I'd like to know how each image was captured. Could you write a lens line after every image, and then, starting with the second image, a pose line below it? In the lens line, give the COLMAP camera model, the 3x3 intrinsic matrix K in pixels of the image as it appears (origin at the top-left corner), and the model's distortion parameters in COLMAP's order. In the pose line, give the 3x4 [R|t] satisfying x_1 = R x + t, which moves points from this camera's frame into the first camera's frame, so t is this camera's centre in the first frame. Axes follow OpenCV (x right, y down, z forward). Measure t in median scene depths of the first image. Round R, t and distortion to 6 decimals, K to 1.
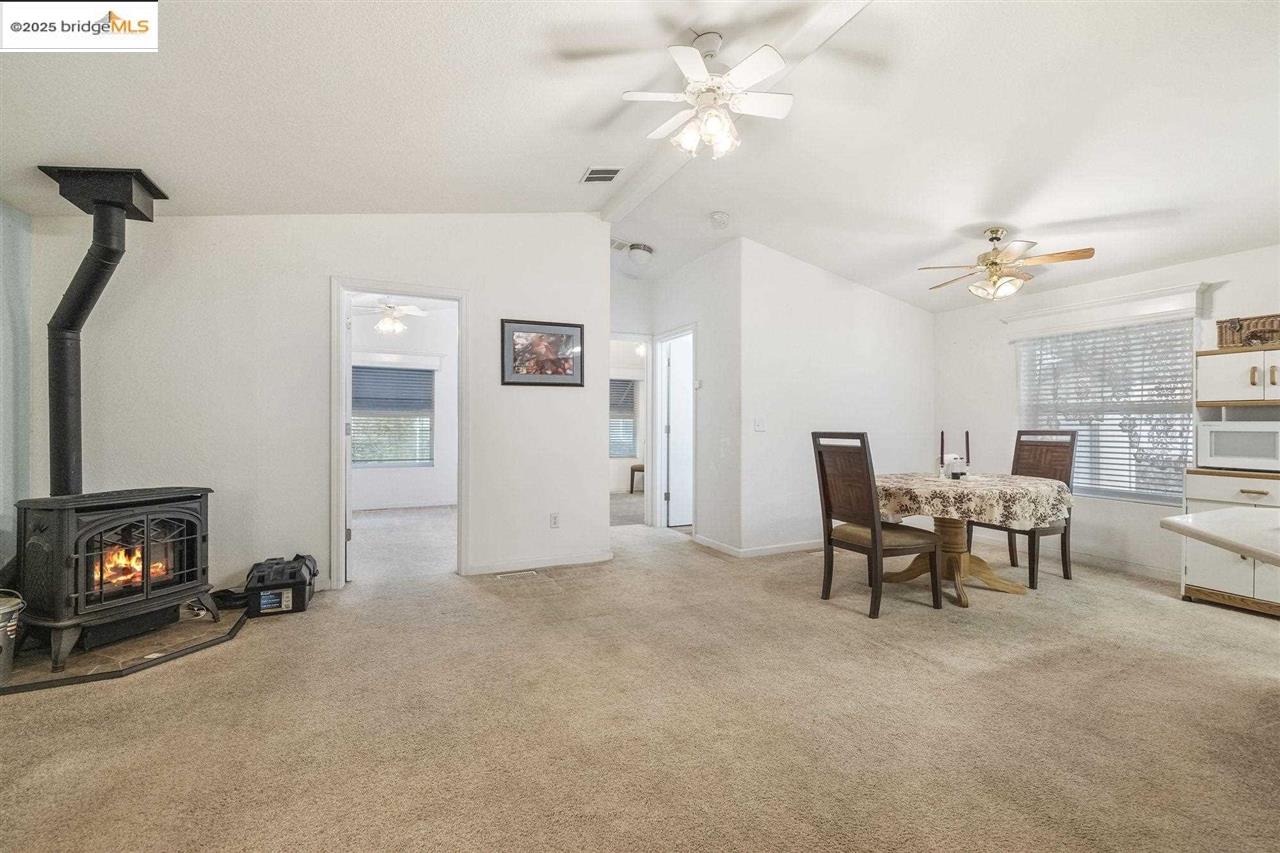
lens RADIAL K [[545.7, 0, 635.3], [0, 545.7, 419.9], [0, 0, 1]] dist [0.001731, -0.000419]
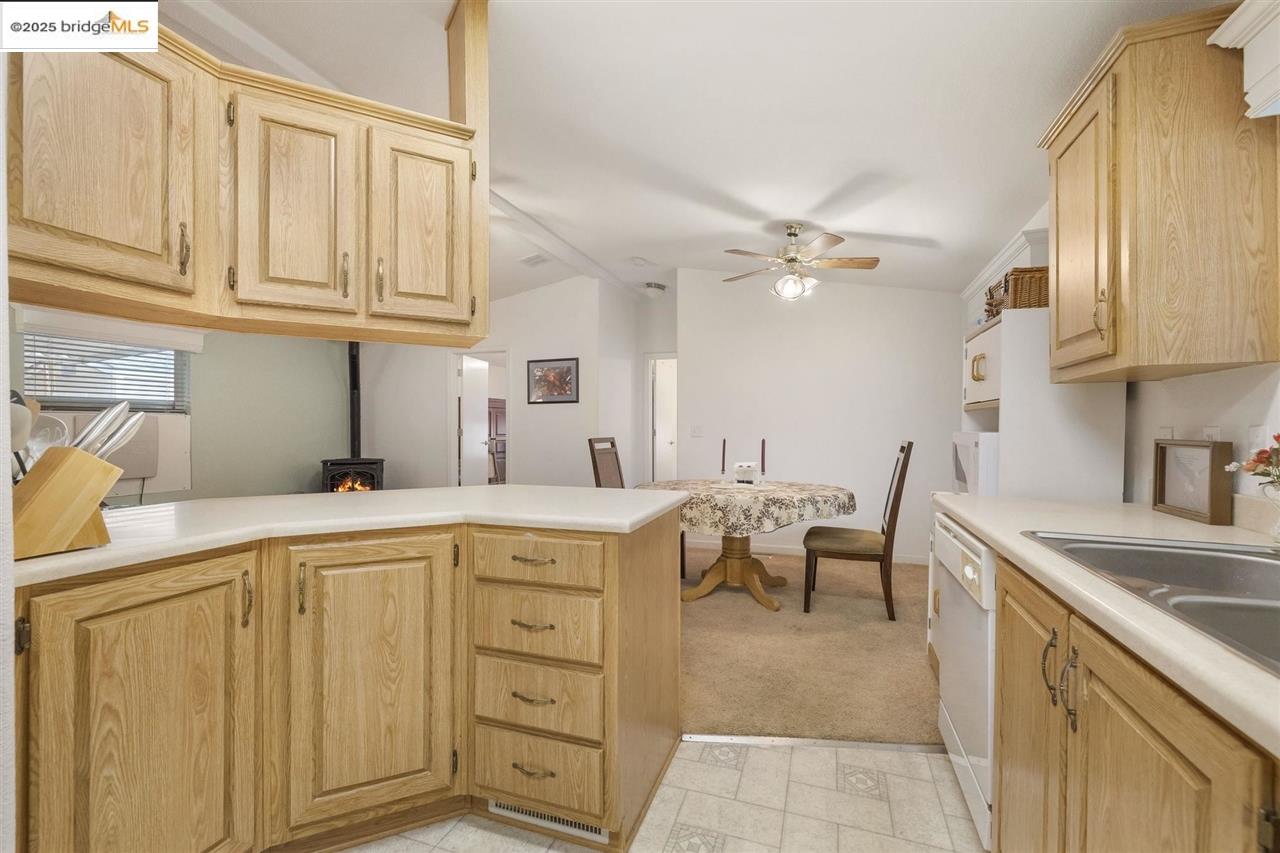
lens RADIAL K [[545.7, 0, 636.0], [0, 545.7, 430.0], [0, 0, 1]] dist [0.001731, -0.000419]
pose [[0.701250, 0.004972, -0.712898, 1.292277], [0.007298, 0.999873, 0.014153, -0.012755], [0.712878, -0.015128, 0.701125, 0.173951]]
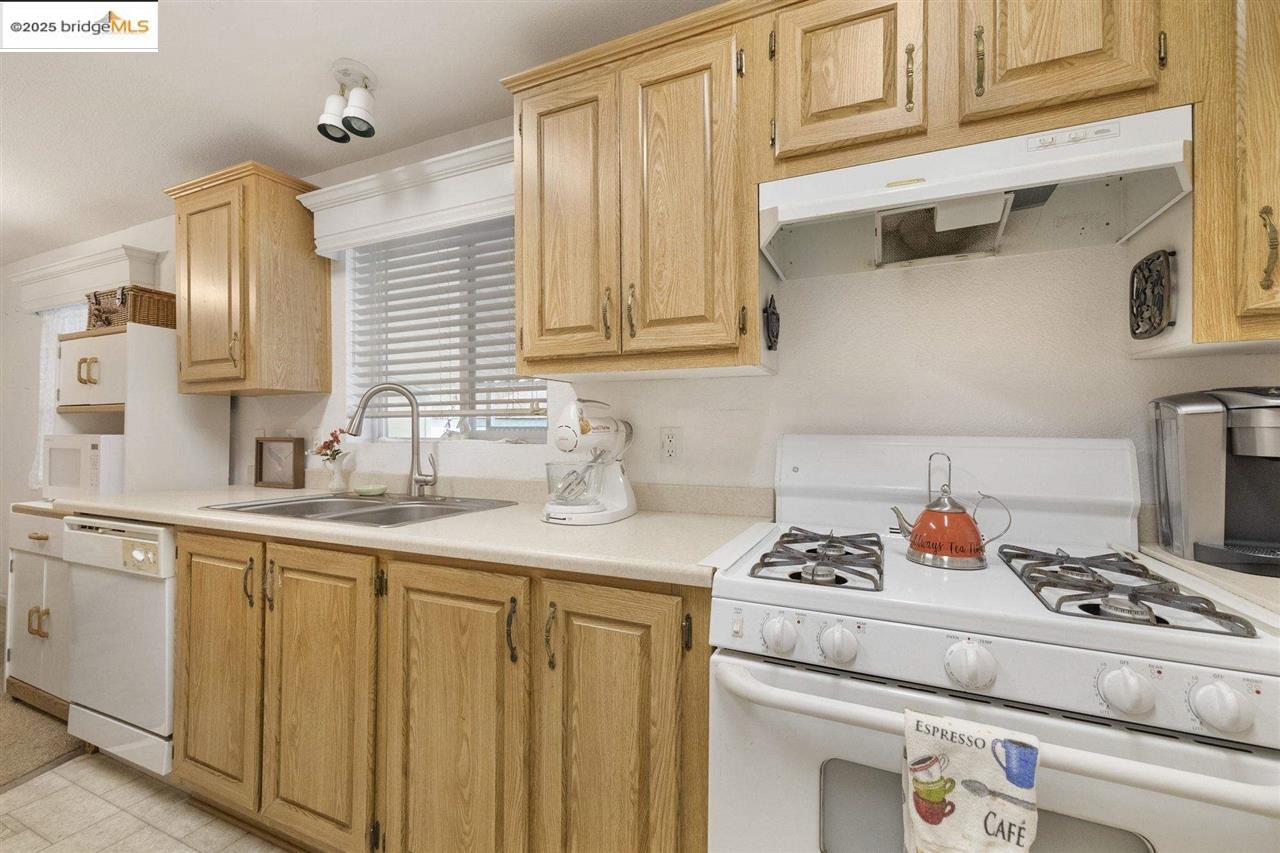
lens RADIAL K [[545.7, 0, 647.2], [0, 545.7, 422.8], [0, 0, 1]] dist [0.001731, -0.000419]
pose [[0.769603, 0.003822, 0.638511, 1.206588], [-0.004403, 0.999990, -0.000678, -0.015053], [-0.638507, -0.002290, 0.769612, -0.021332]]
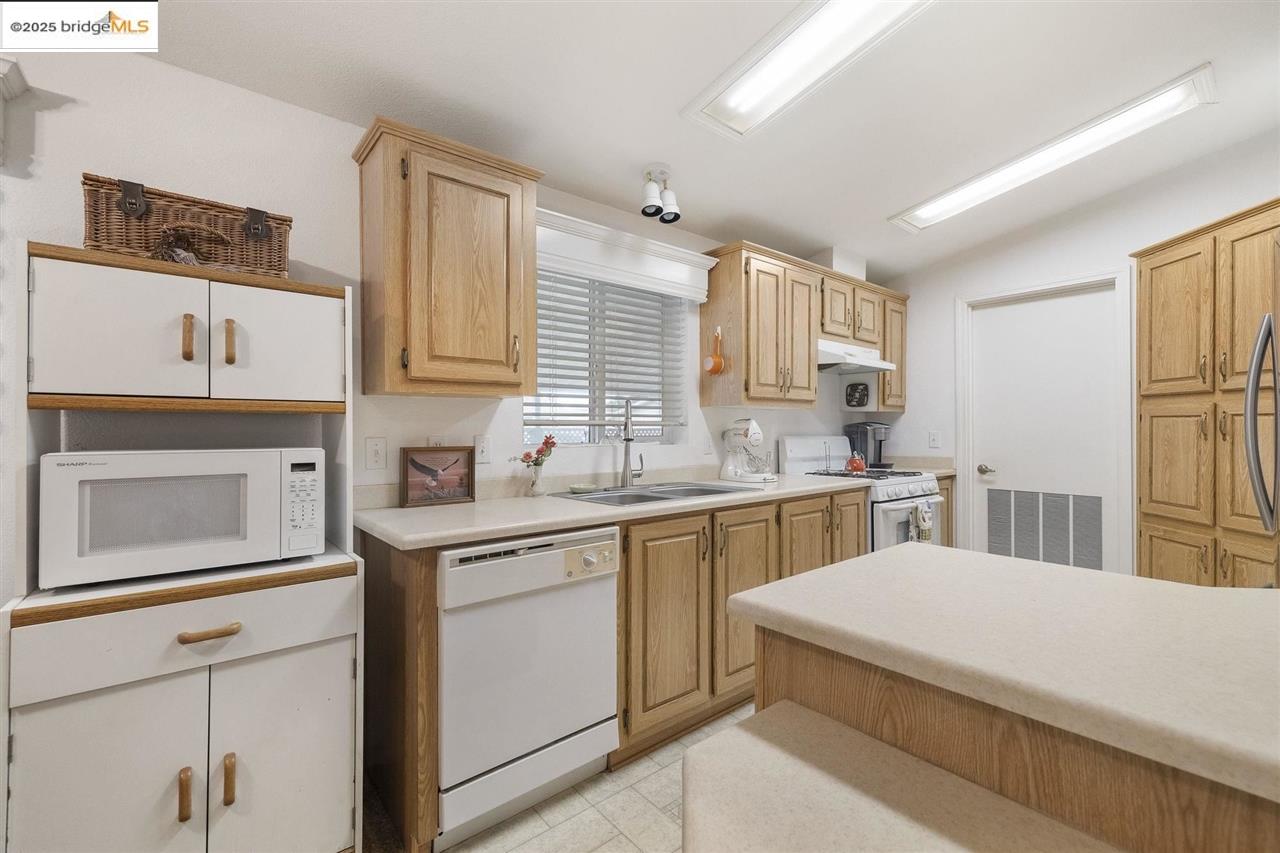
lens RADIAL K [[545.7, 0, 631.5], [0, 545.7, 431.1], [0, 0, 1]] dist [0.001731, -0.000419]
pose [[-0.230746, 0.000770, 0.973014, 0.648188], [-0.007321, 0.999970, -0.002527, -0.012172], [-0.972986, -0.007706, -0.230734, 0.753632]]
